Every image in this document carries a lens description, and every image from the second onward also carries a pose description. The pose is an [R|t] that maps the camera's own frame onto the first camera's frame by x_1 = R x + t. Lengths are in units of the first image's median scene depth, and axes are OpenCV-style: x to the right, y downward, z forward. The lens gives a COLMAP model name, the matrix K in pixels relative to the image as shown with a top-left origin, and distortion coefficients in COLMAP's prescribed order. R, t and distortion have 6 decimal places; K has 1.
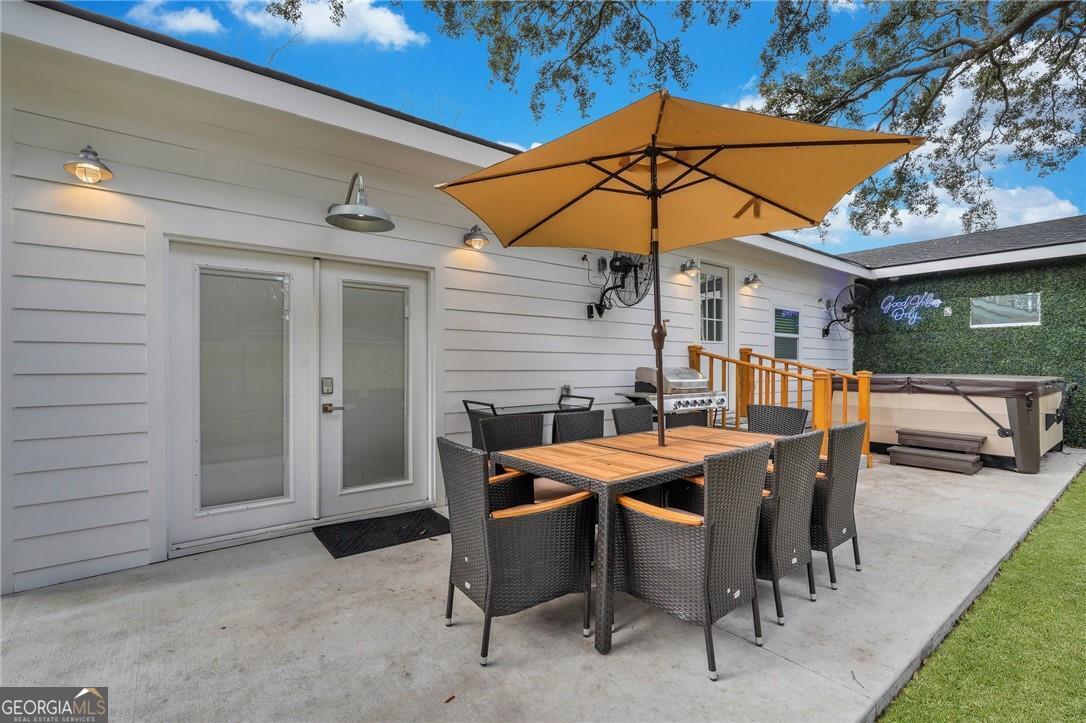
lens RADIAL K [[487.6, 0, 547.4], [0, 487.6, 363.7], [0, 0, 1]] dist [-0.008263, 0.003122]
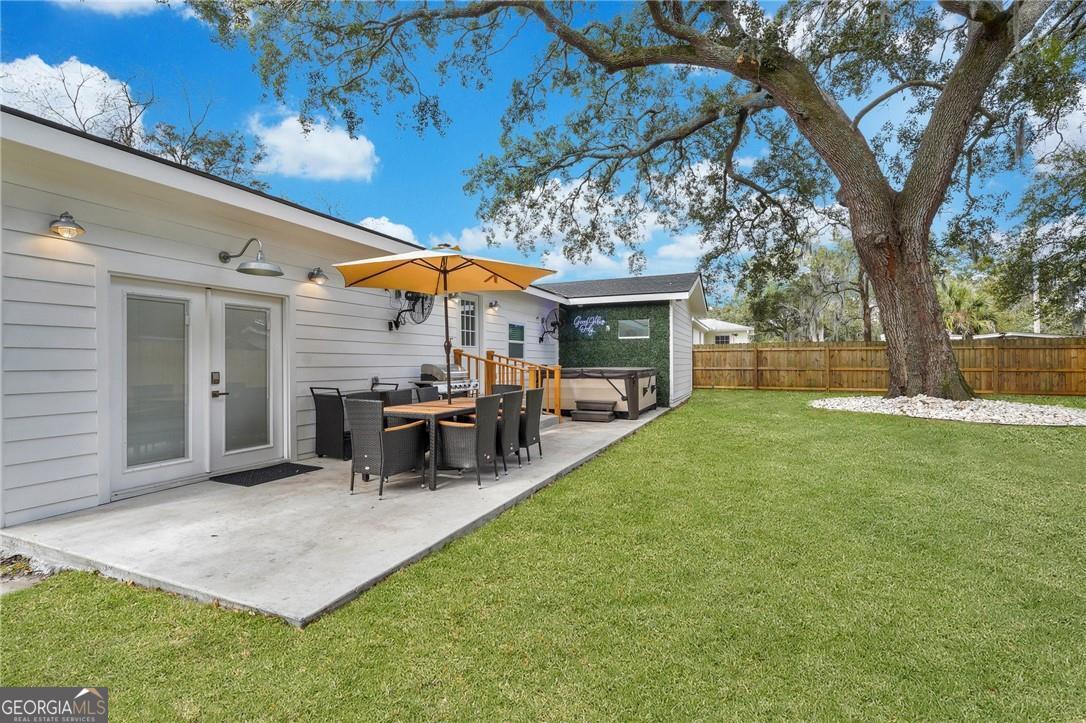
lens RADIAL K [[487.6, 0, 545.2], [0, 487.6, 360.0], [0, 0, 1]] dist [-0.008263, 0.003122]
pose [[0.877489, -0.003583, 0.479583, -0.203675], [0.005443, 0.999982, -0.002488, 0.000954], [-0.479565, 0.004793, 0.877493, -0.493777]]
